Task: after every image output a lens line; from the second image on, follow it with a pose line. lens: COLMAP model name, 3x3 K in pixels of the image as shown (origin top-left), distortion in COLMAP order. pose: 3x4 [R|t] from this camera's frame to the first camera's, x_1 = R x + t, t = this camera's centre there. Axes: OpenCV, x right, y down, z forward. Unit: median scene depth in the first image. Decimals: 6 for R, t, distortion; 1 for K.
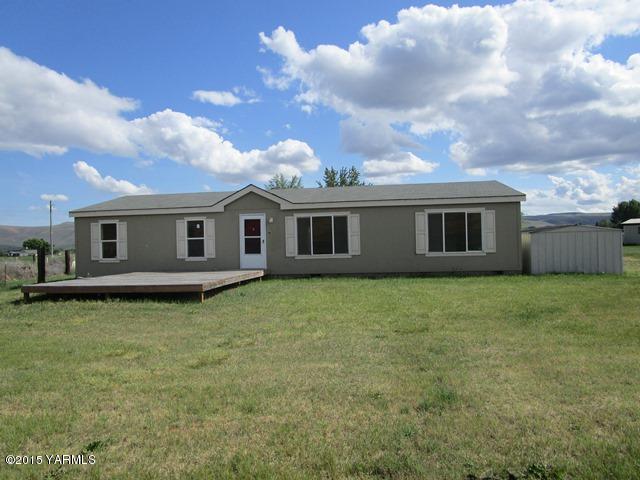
lens RADIAL K [[456.2, 0, 317.3], [0, 456.2, 239.8], [0, 0, 1]] dist [-0.032687, 0.010186]
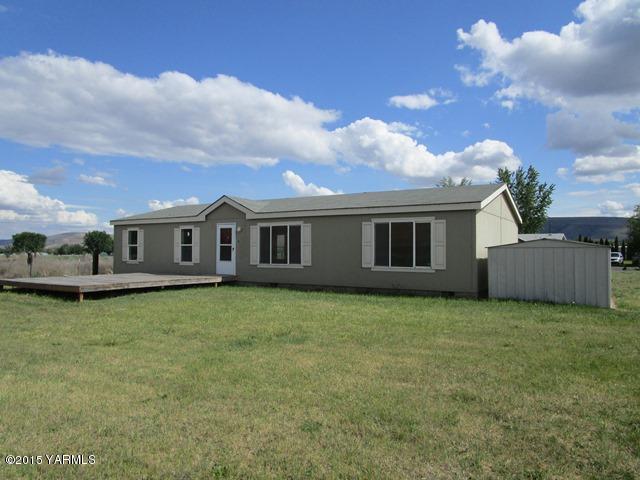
lens RADIAL K [[456.4, 0, 316.3], [0, 456.4, 244.1], [0, 0, 1]] dist [-0.026620, 0.008129]
pose [[0.914295, 0.021439, -0.404481, 0.480720], [-0.021234, 0.999762, 0.004993, -0.017686], [0.404492, 0.004023, 0.914533, 0.116188]]
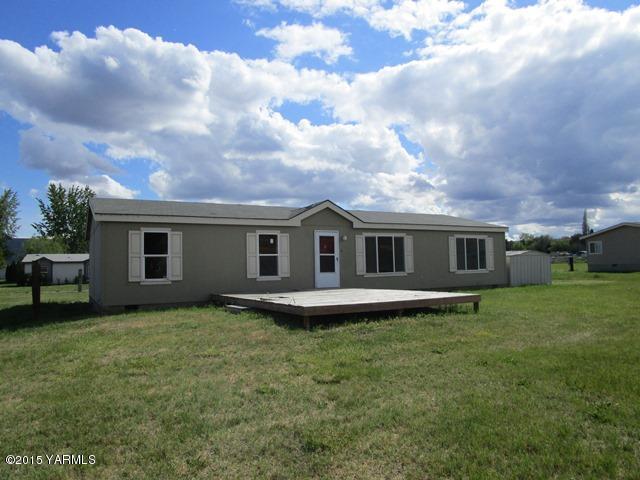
lens RADIAL K [[456.2, 0, 317.3], [0, 456.2, 239.8], [0, 0, 1]] dist [-0.032687, 0.010186]
pose [[0.799919, 0.042575, 0.598595, -0.735729], [-0.002731, 0.997728, -0.067314, 0.027595], [-0.600101, 0.052211, 0.798218, 0.246587]]
